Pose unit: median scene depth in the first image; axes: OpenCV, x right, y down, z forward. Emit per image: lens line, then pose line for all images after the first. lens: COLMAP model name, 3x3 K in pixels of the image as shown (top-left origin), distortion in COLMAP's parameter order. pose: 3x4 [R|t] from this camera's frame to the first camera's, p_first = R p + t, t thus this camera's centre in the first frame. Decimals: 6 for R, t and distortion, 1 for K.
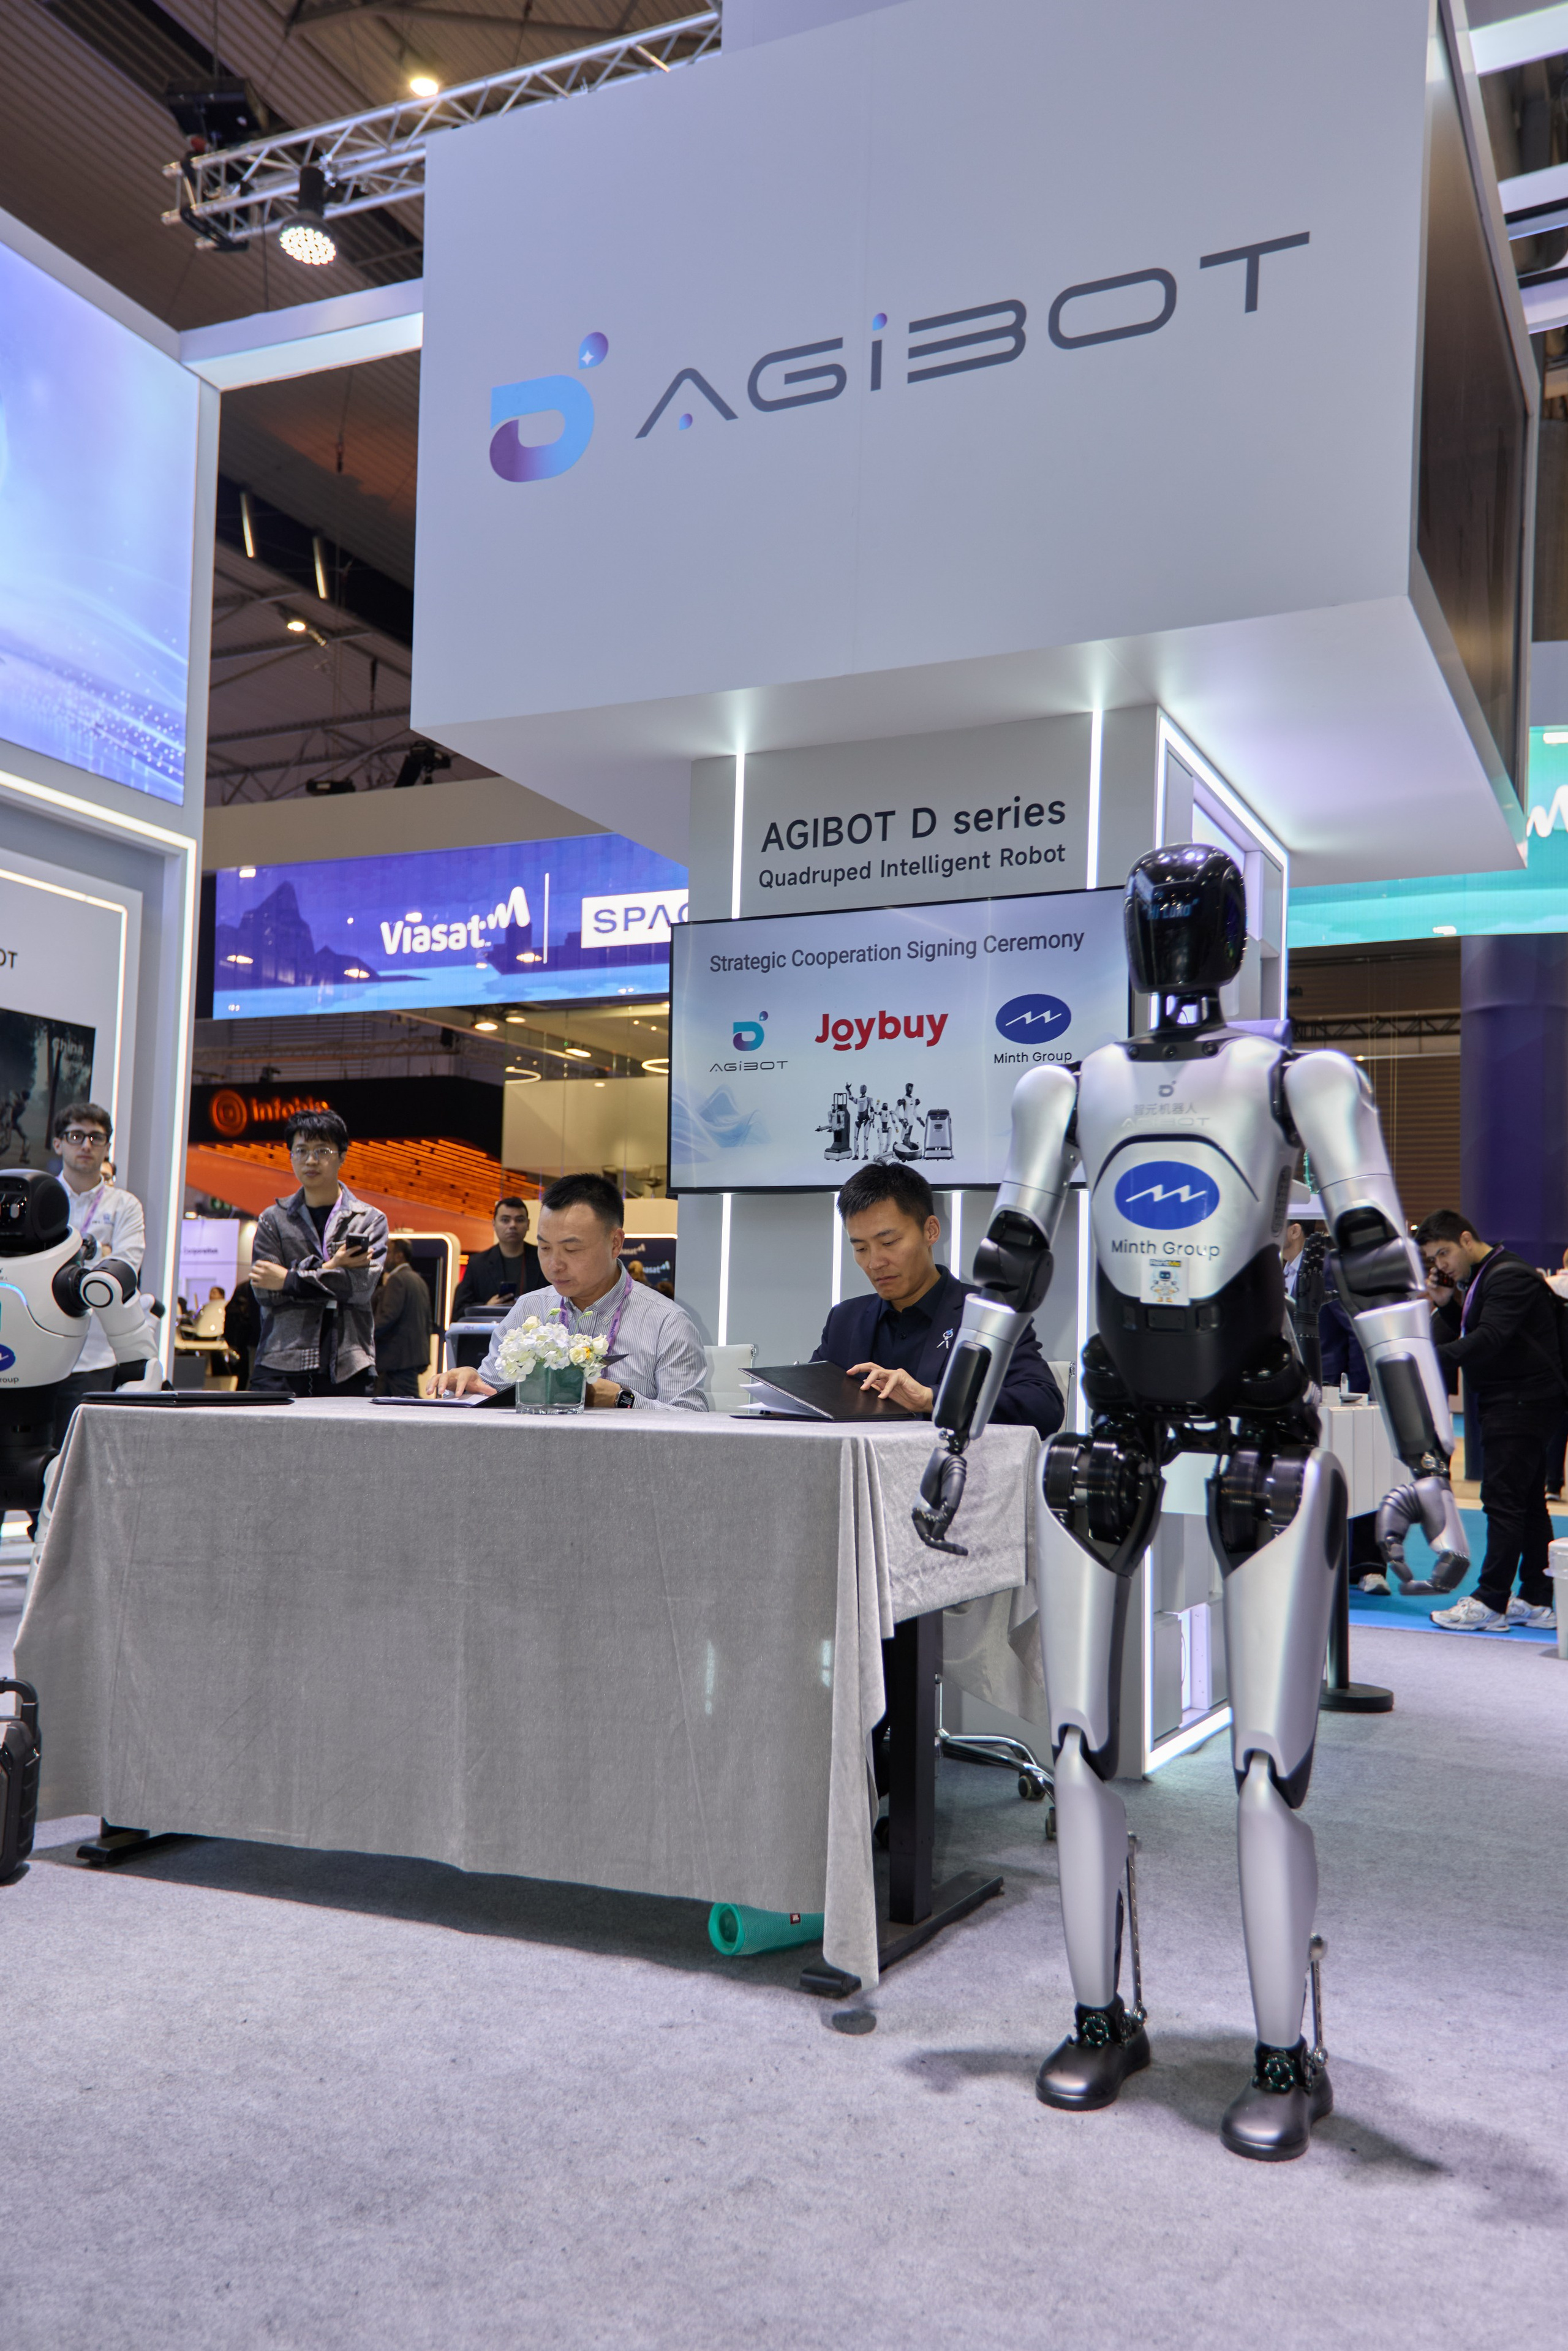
lens RADIAL K [[2012.2, 0, 777.6], [0, 2012.2, 1191.9], [0, 0, 1]] dist [0.176023, -0.089196]
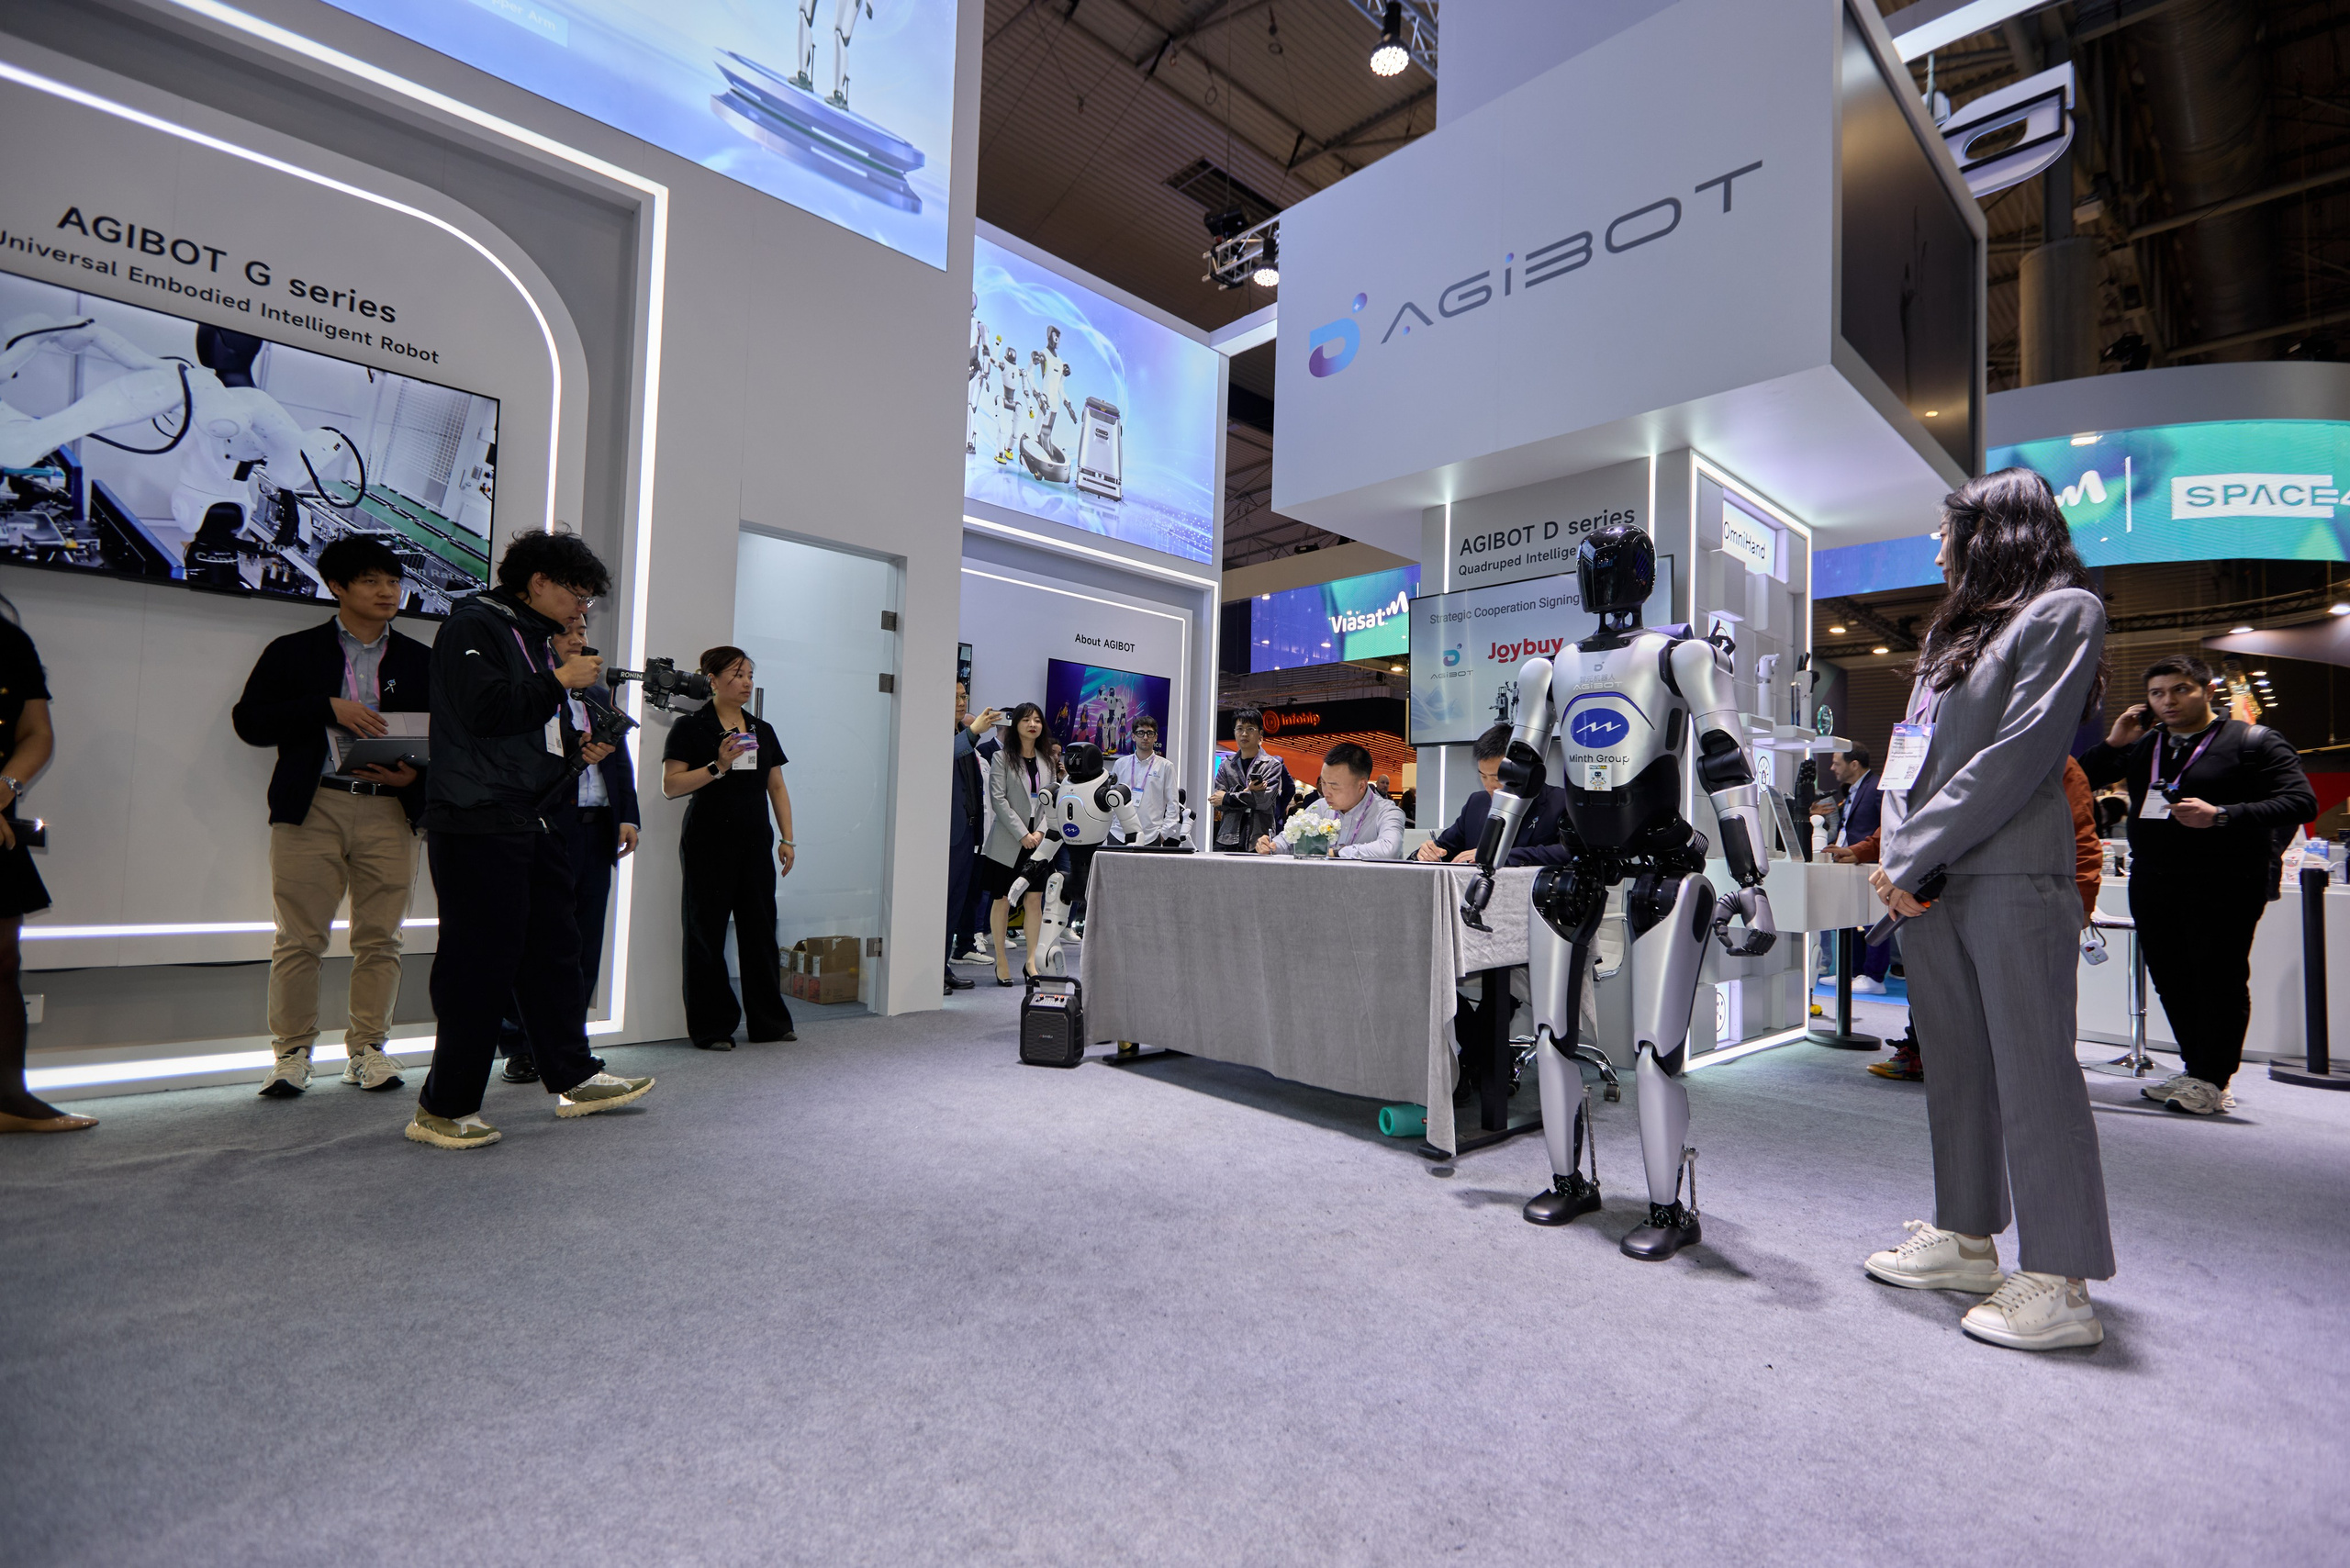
lens RADIAL K [[1078.0, 0, 1159.3], [0, 1078.0, 795.4], [0, 0, 1]] dist [0.002475, -0.000279]
pose [[0.928774, -0.014448, -0.370364, 0.107207], [0.026025, 0.999316, 0.026281, 0.014916], [0.369731, -0.034048, 0.928515, -0.001529]]
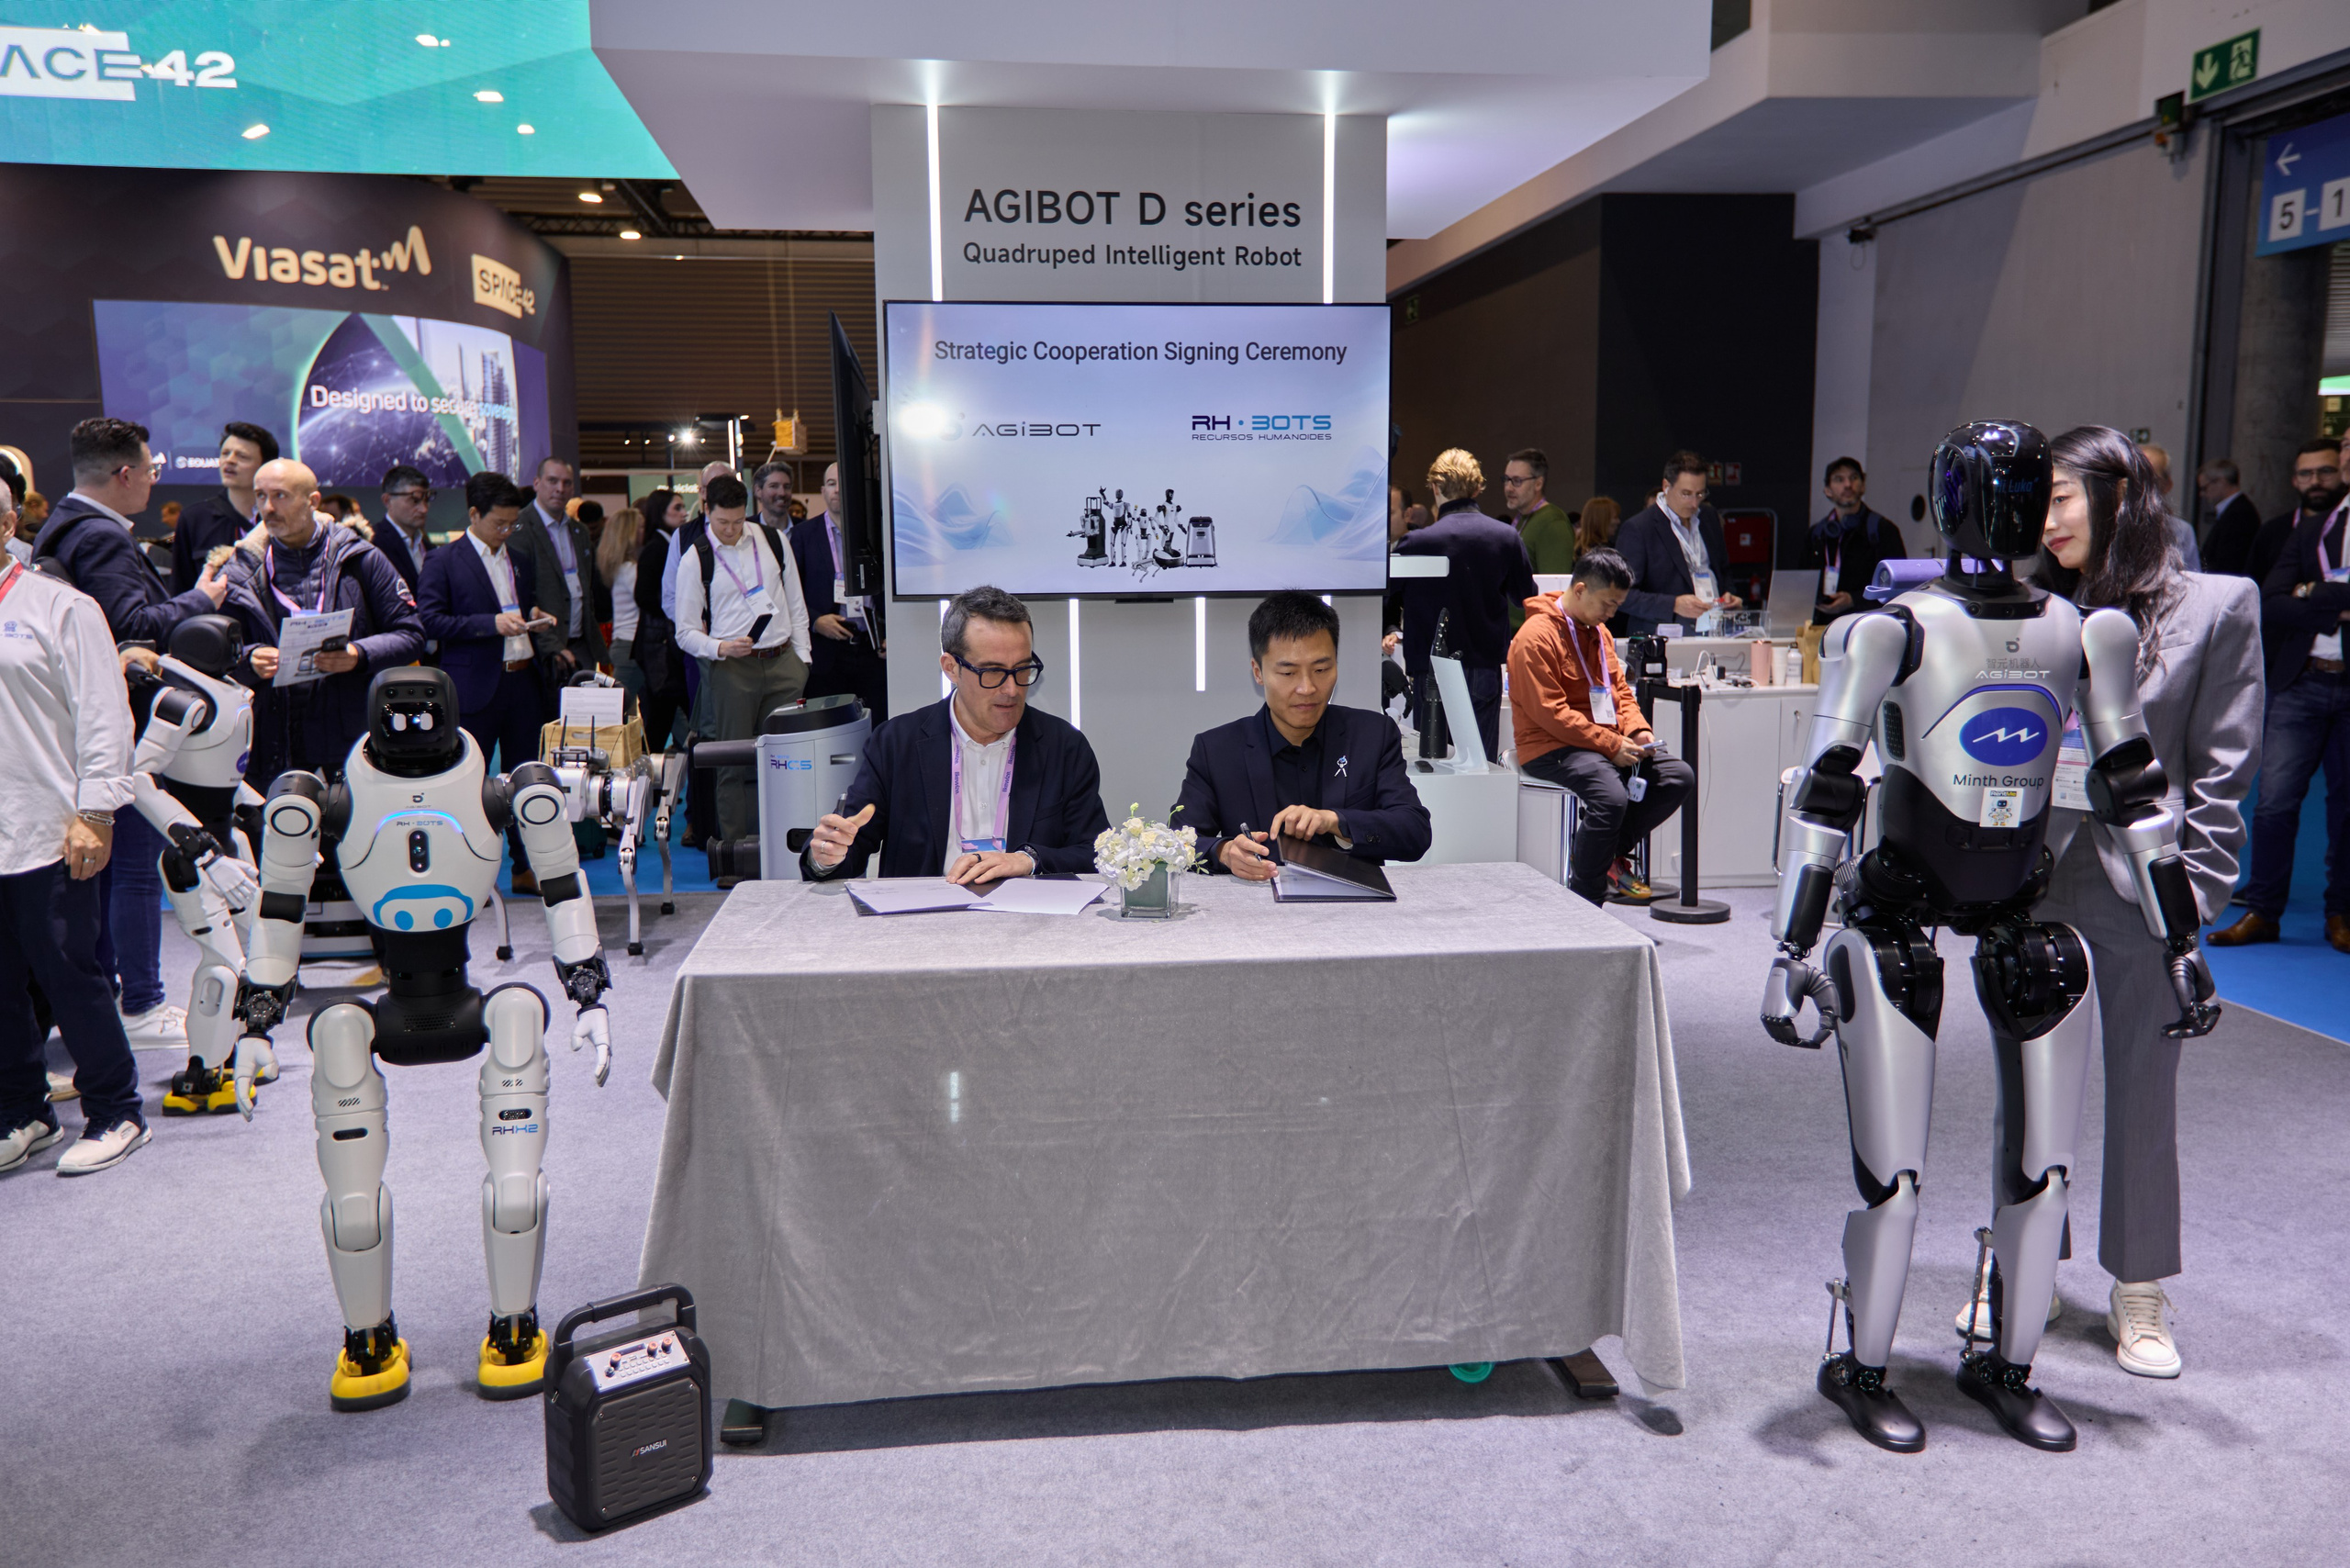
lens RADIAL K [[1933.6, 0, 1182.3], [0, 1933.6, 792.6], [0, 0, 1]] dist [0.075118, -0.001144]
pose [[0.836417, -0.108653, 0.537216, -0.480946], [-0.013200, 0.975876, 0.217925, -0.121334], [-0.547934, -0.189367, 0.814806, 0.191549]]
